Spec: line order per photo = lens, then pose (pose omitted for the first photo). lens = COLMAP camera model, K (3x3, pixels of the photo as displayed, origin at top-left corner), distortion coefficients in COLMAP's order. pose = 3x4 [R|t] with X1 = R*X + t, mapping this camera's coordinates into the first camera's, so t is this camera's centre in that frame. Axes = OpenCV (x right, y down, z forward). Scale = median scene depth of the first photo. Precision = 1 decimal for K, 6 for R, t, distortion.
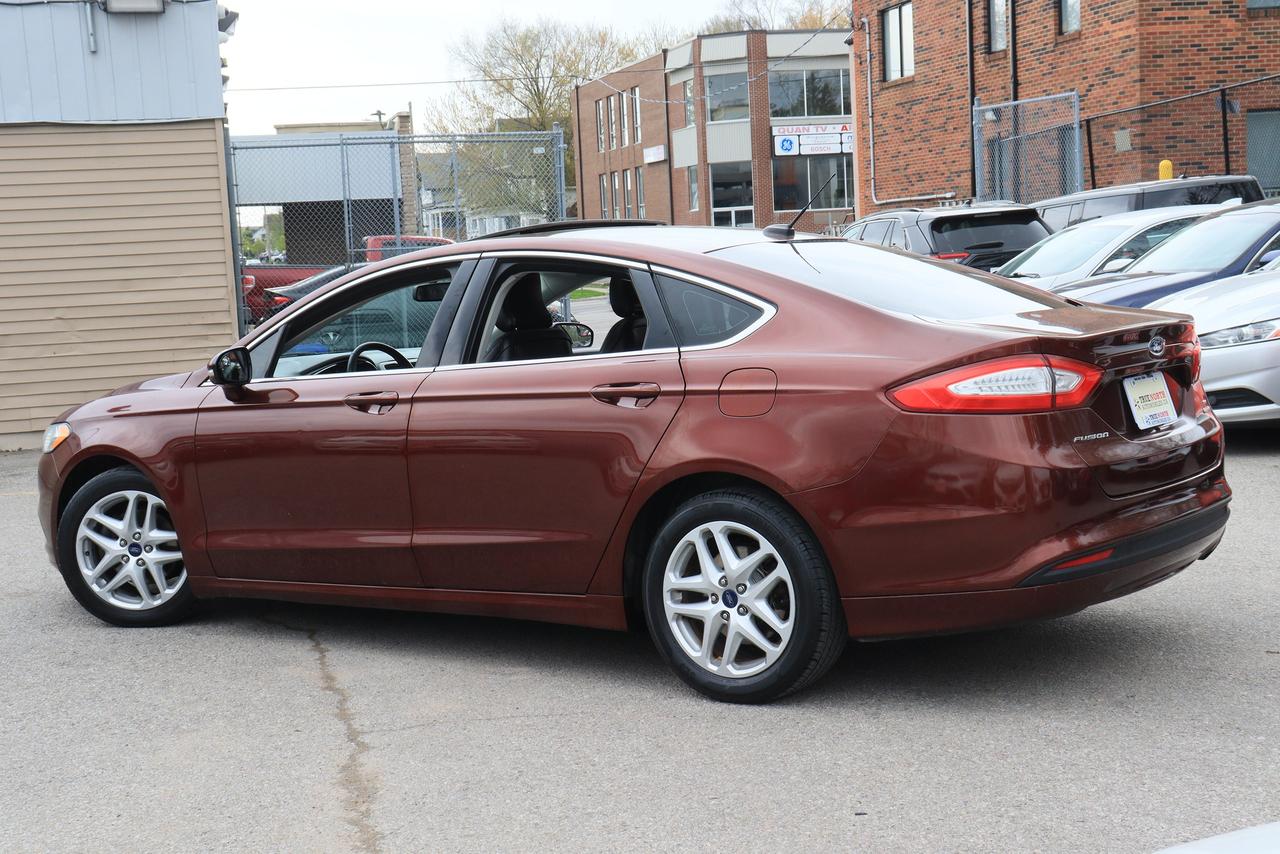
lens RADIAL K [[1768.7, 0, 639.5], [0, 1768.7, 432.7], [0, 0, 1]] dist [0.115419, 0.000000]
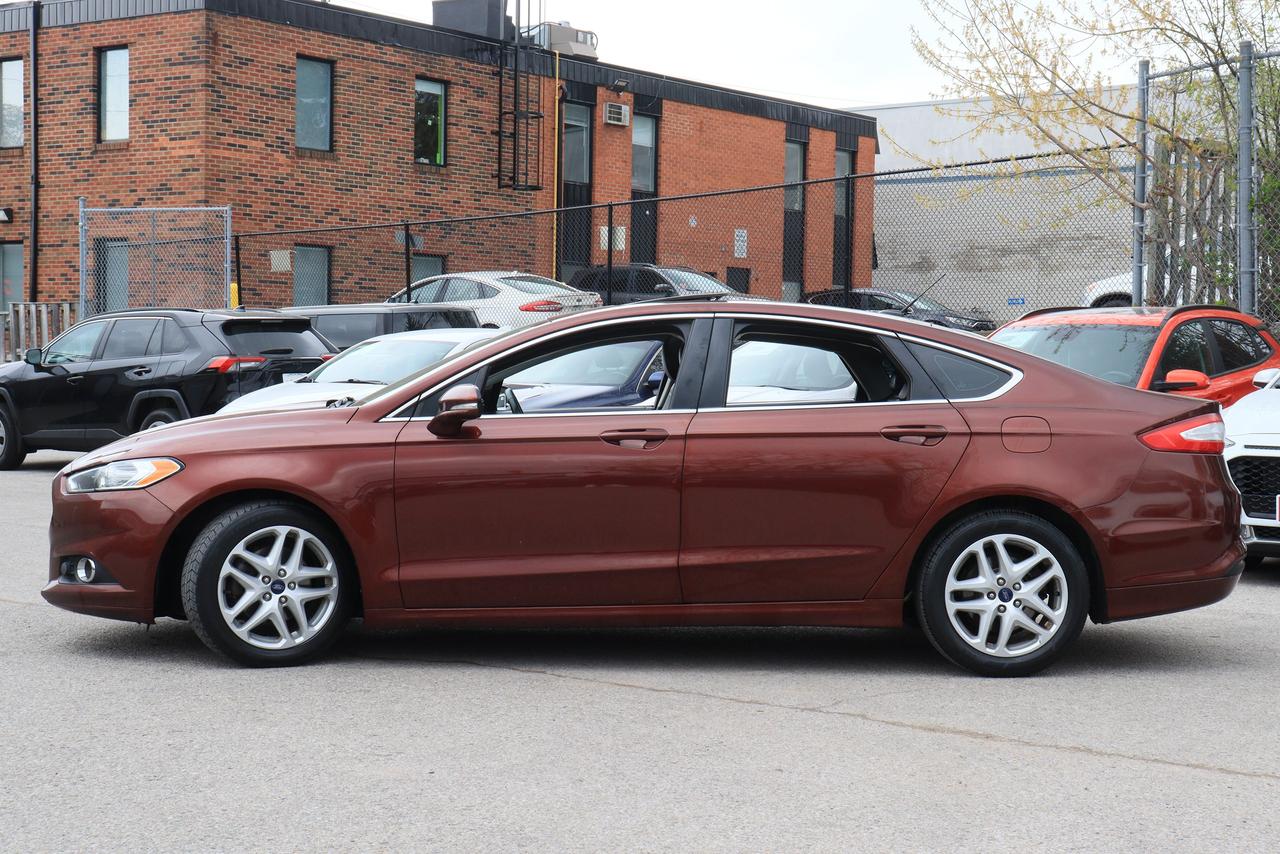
lens RADIAL K [[1953.0, 0, 640.4], [0, 1953.0, 425.2], [0, 0, 1]] dist [0.106681, 0.000000]
pose [[0.783849, 0.047677, 0.619118, -0.796356], [0.003674, 0.996675, -0.081402, 0.065395], [-0.620941, 0.066082, 0.781067, 0.033861]]
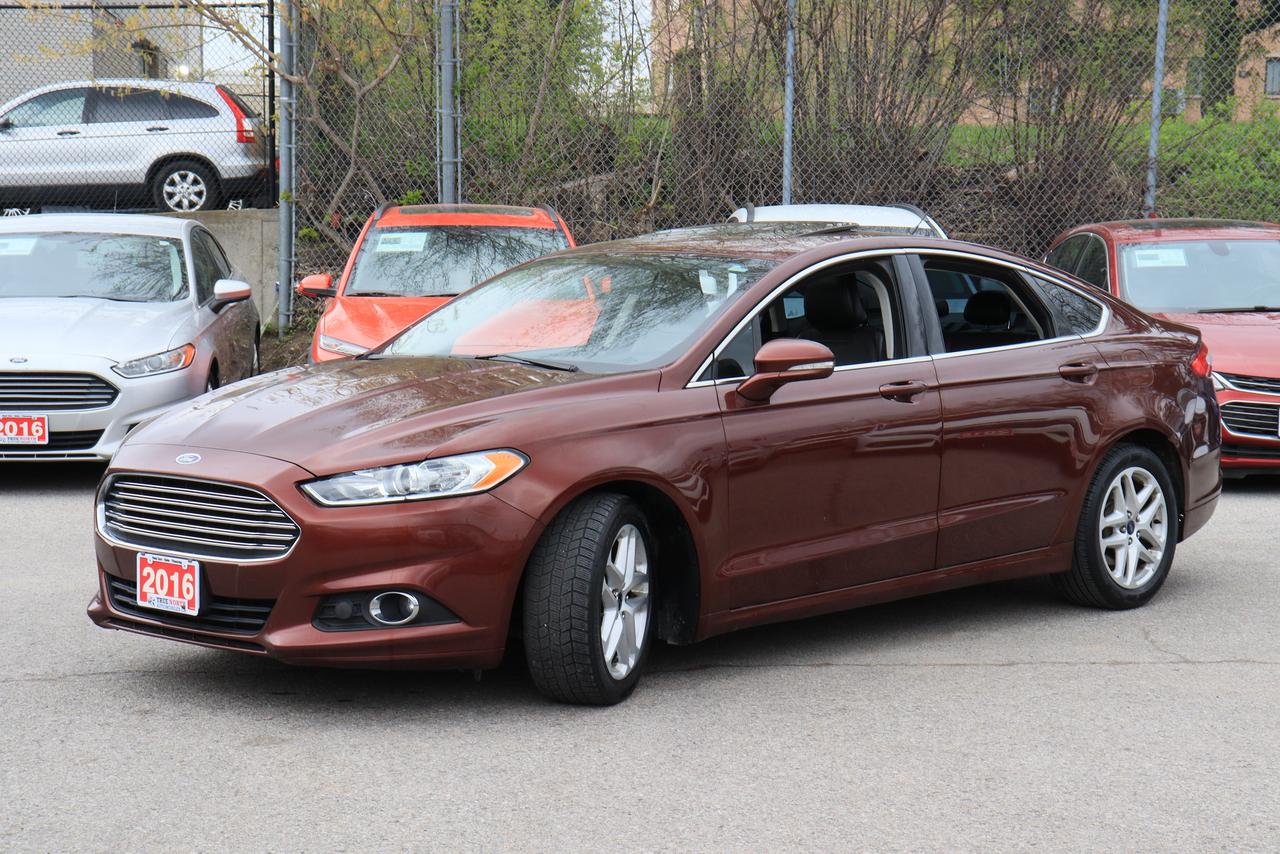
lens RADIAL K [[2326.2, 0, 641.7], [0, 2326.2, 426.8], [0, 0, 1]] dist [0.098462, 0.000000]
pose [[0.141361, -0.020841, 0.989739, -1.289420], [0.083388, 0.996476, 0.009073, -0.019131], [-0.986440, 0.081250, 0.142600, 0.841490]]
